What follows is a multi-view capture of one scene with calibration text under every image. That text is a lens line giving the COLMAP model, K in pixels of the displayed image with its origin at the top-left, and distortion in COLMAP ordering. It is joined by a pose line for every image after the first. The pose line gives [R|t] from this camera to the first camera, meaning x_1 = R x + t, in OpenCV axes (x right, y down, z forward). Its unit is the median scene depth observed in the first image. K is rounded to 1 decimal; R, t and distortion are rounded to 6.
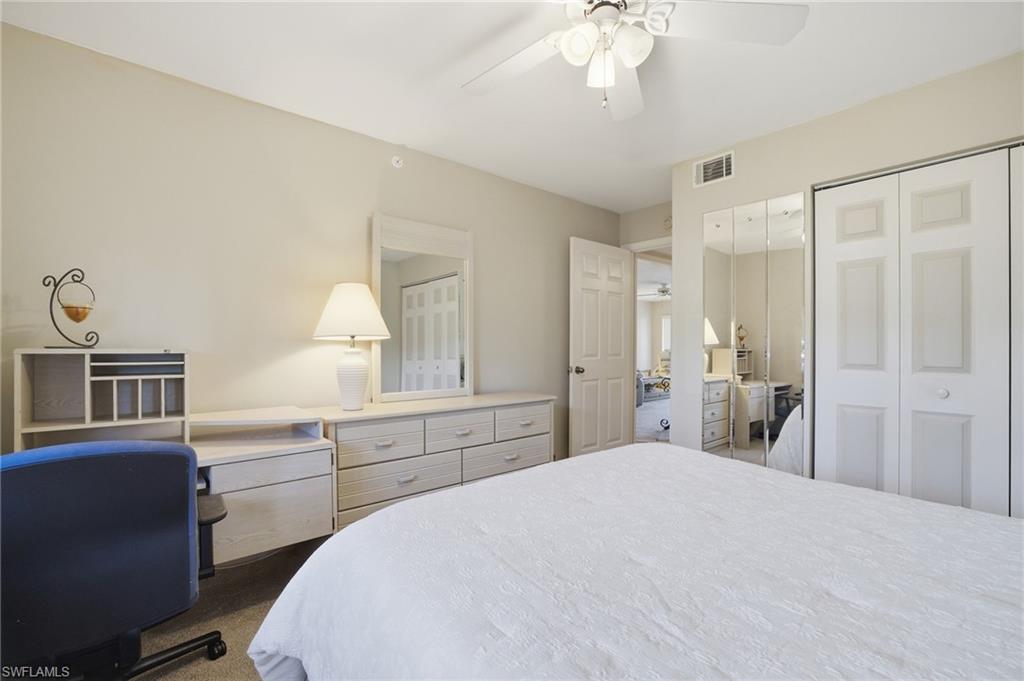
lens RADIAL K [[444.6, 0, 512.0], [0, 444.6, 340.5], [0, 0, 1]] dist [-0.046623, 0.018017]
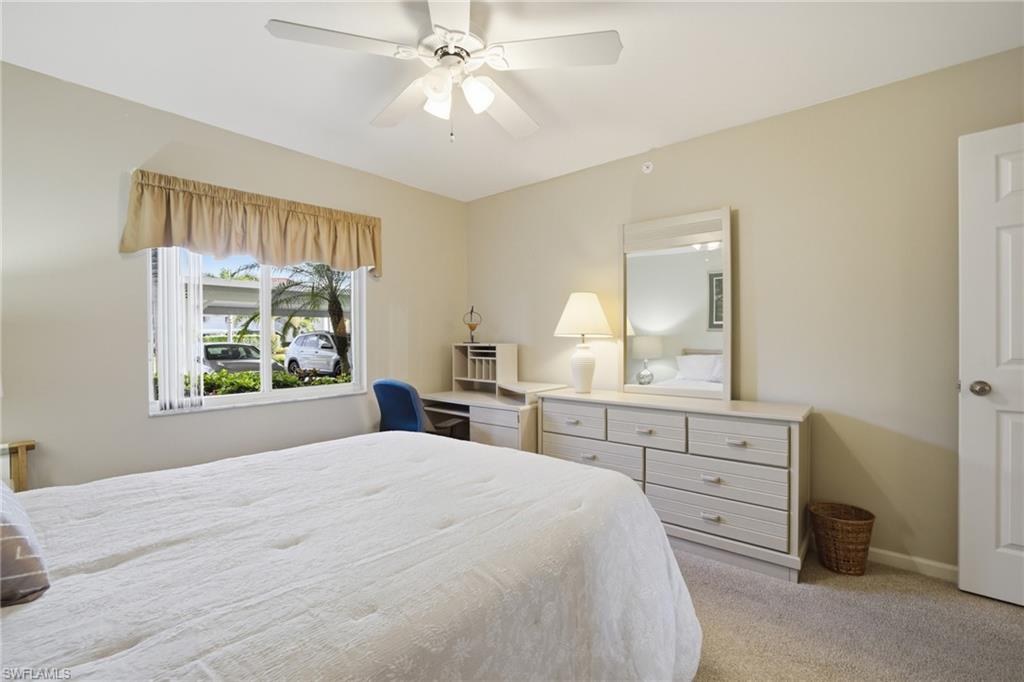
lens RADIAL K [[444.6, 0, 512.0], [0, 444.6, 341.0], [0, 0, 1]] dist [-0.046623, 0.018017]
pose [[0.179398, 0.004982, -0.983764, 0.858026], [0.018358, 0.999796, 0.008411, -0.005540], [0.983605, -0.019569, 0.179270, 0.574472]]
